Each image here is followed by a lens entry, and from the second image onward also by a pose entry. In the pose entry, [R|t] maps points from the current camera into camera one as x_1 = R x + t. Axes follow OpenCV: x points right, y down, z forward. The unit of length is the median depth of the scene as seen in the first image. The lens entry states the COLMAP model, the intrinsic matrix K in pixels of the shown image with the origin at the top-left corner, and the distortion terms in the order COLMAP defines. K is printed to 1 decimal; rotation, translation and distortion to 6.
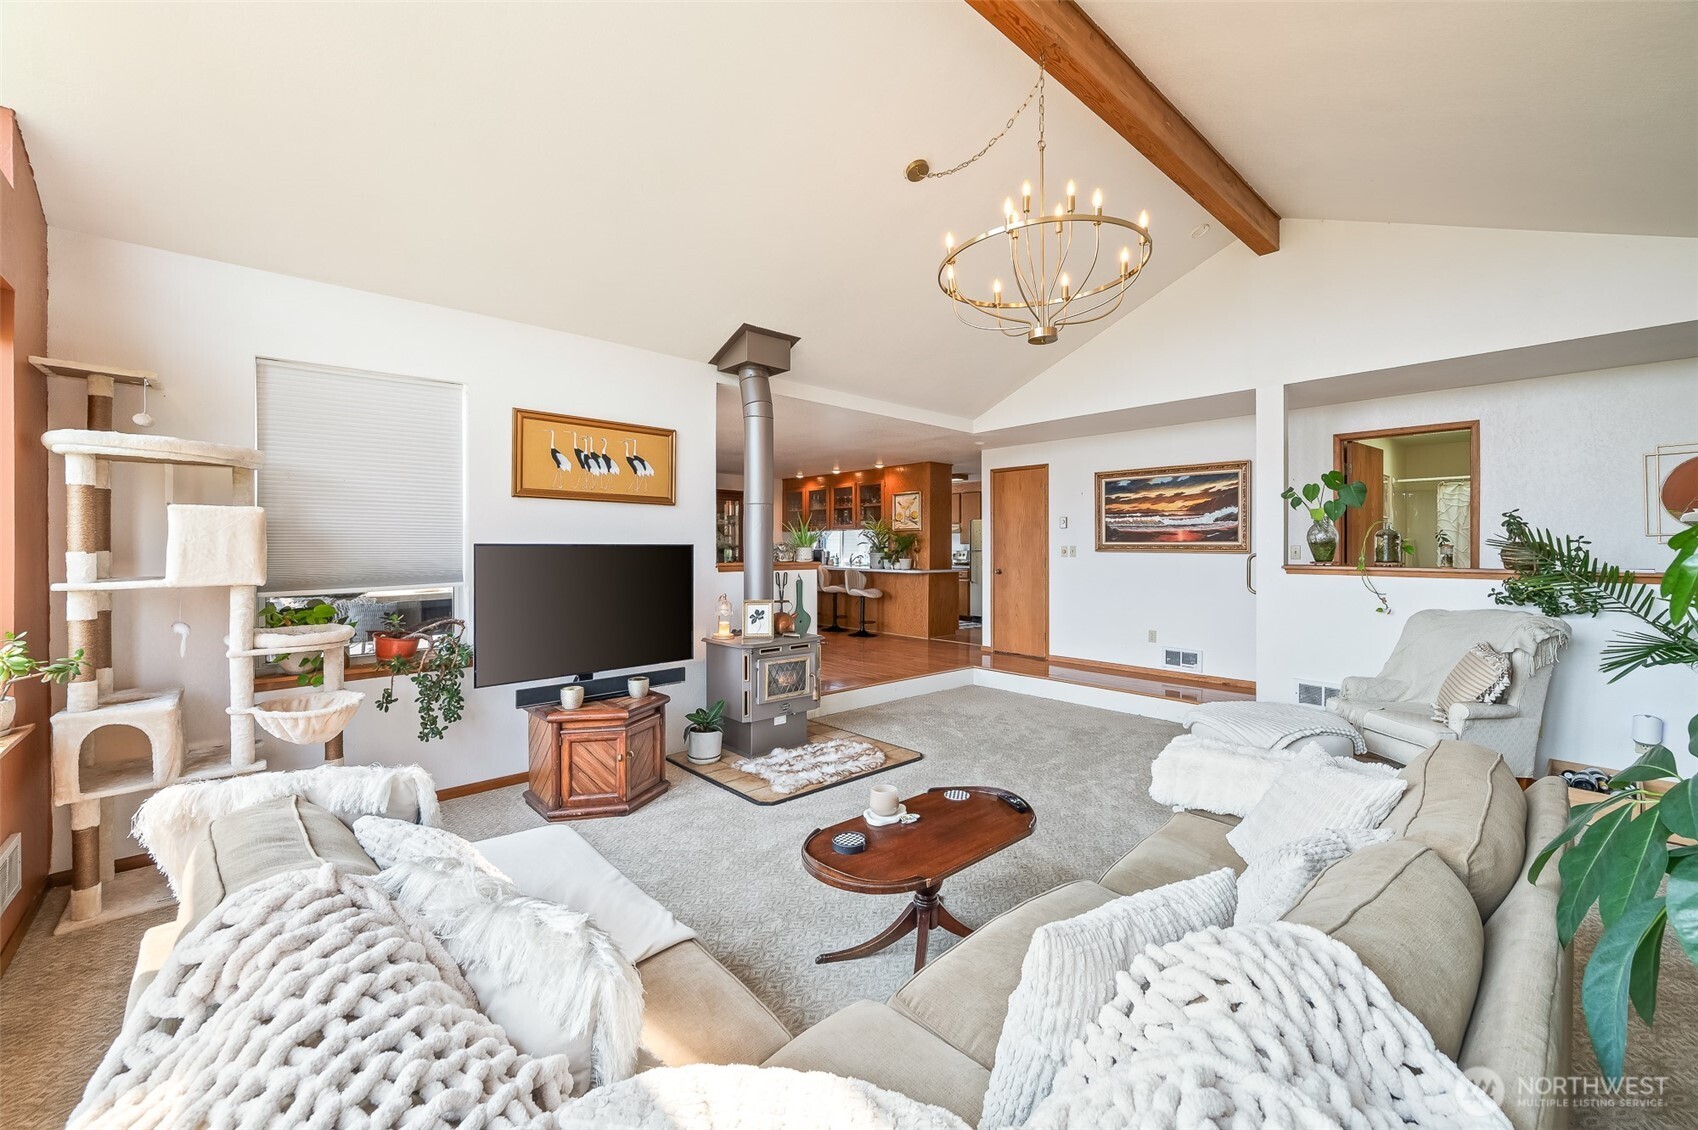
lens RADIAL K [[670.5, 0, 843.9], [0, 670.5, 552.1], [0, 0, 1]] dist [0.002644, 0.000187]
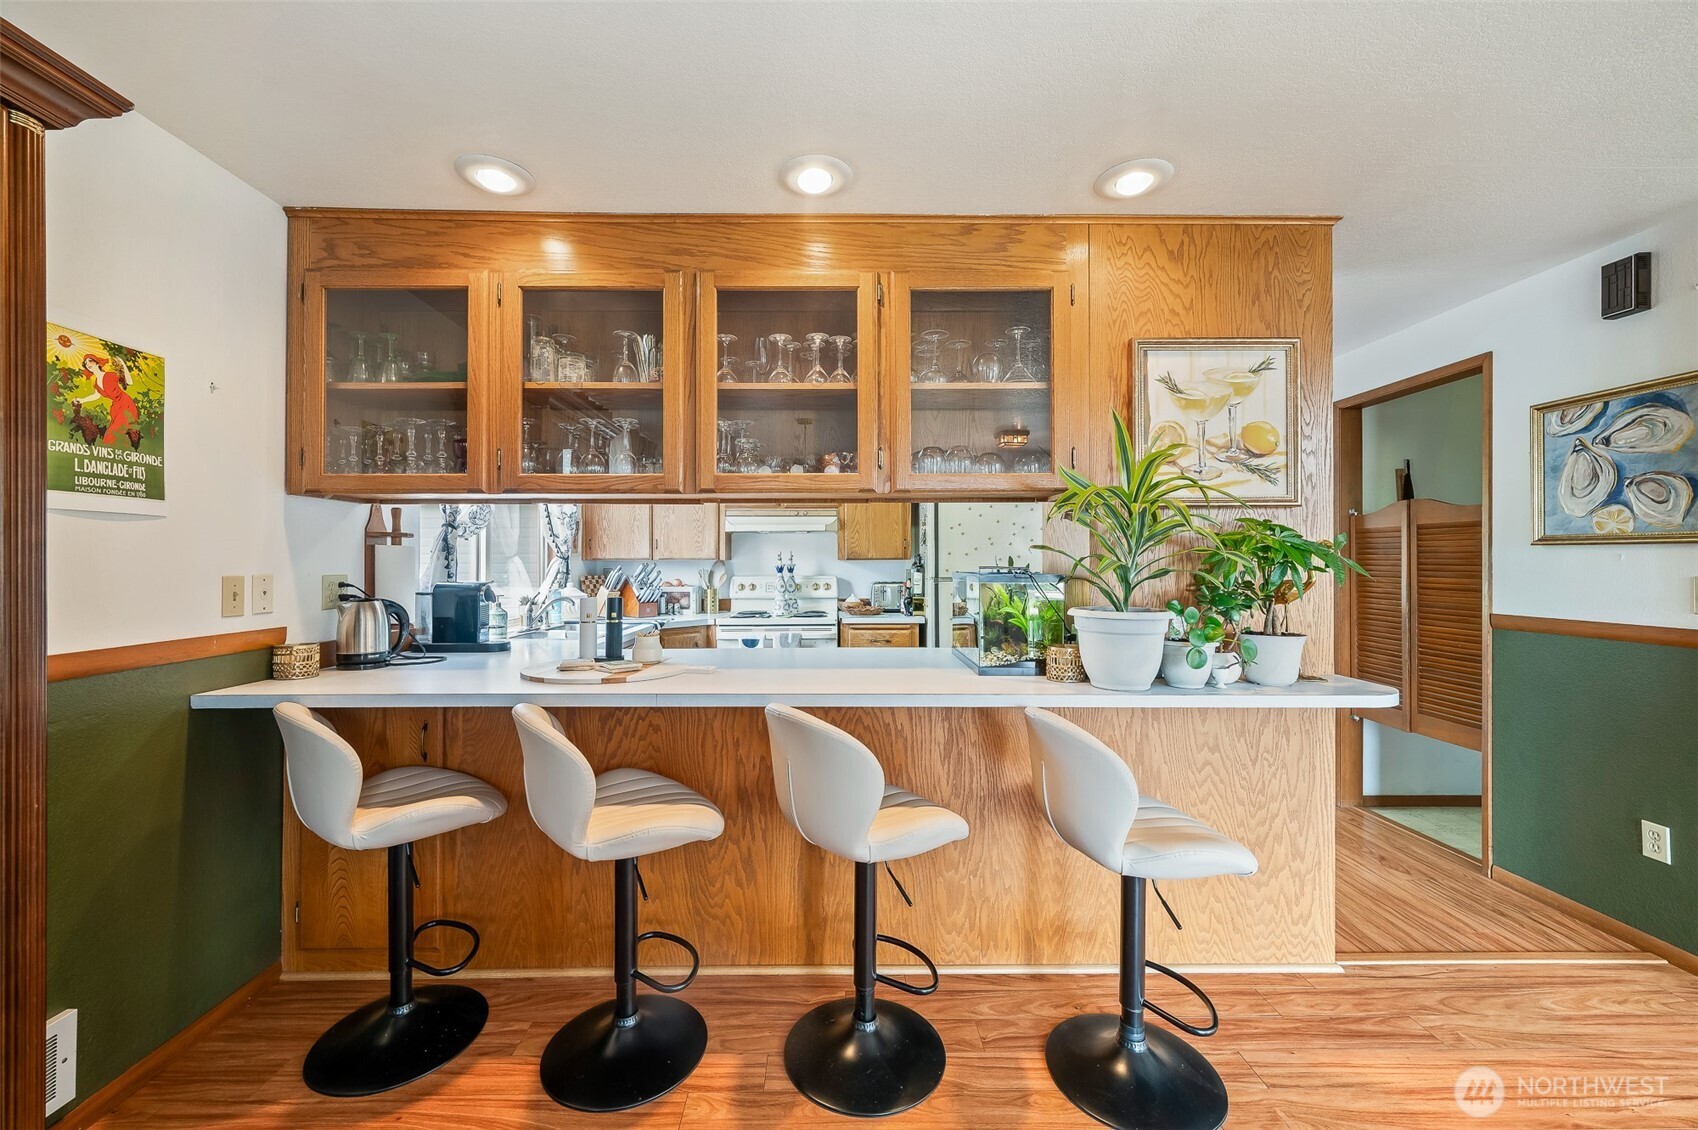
lens RADIAL K [[670.5, 0, 833.7], [0, 670.5, 560.7], [0, 0, 1]] dist [0.002644, 0.000187]
pose [[0.674064, 0.014448, 0.738532, -0.136706], [-0.005685, 0.999881, -0.014371, -0.008448], [-0.738651, 0.005488, 0.674065, 0.813813]]
